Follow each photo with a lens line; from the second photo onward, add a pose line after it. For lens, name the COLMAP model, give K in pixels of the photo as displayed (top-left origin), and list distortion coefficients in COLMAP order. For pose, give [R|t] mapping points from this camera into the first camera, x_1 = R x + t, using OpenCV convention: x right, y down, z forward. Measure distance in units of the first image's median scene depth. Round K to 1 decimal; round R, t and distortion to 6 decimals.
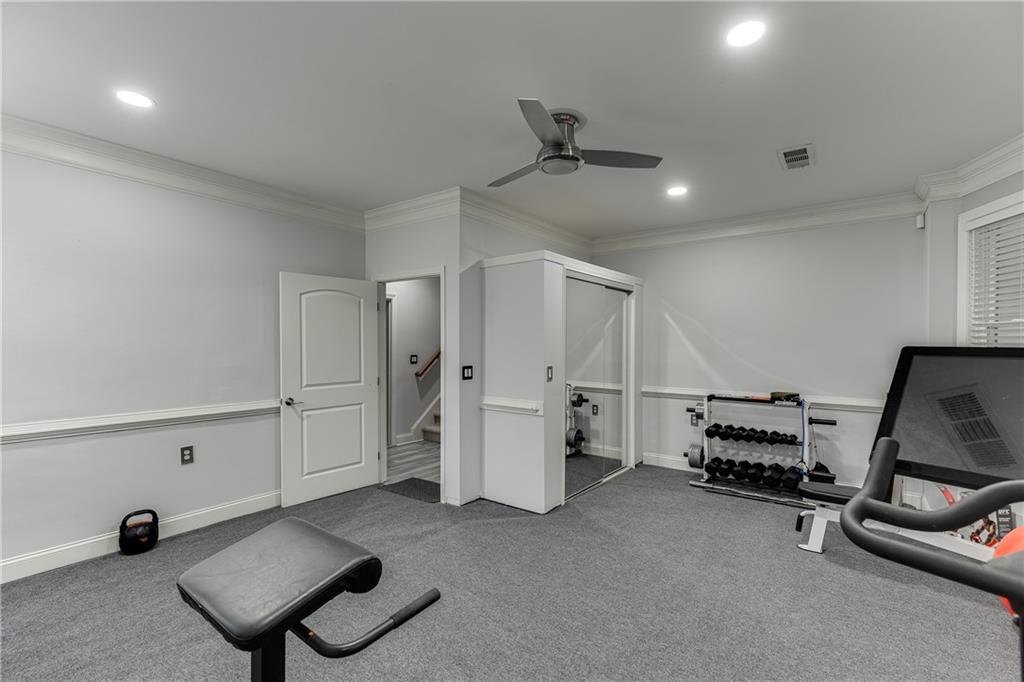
lens RADIAL K [[458.1, 0, 518.9], [0, 458.1, 343.0], [0, 0, 1]] dist [0.001959, 0.000379]
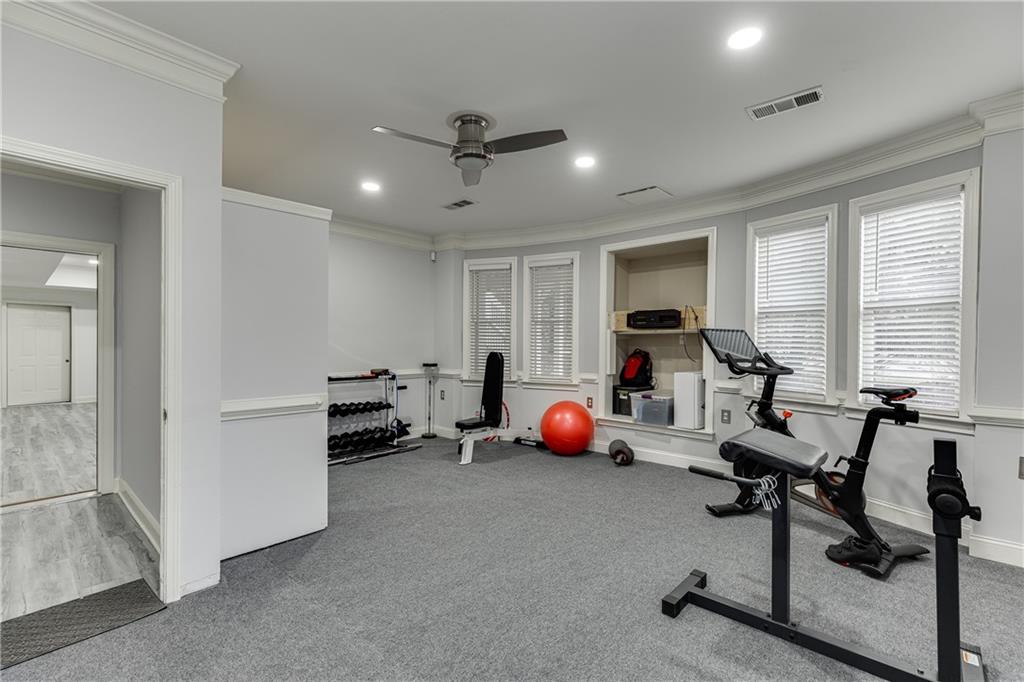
lens RADIAL K [[458.1, 0, 518.9], [0, 458.1, 343.0], [0, 0, 1]] dist [0.001959, 0.000379]
pose [[0.090115, -0.004221, 0.995922, -0.698741], [-0.003520, 0.999983, 0.004557, 0.031558], [-0.995925, -0.003916, 0.090099, 0.546699]]
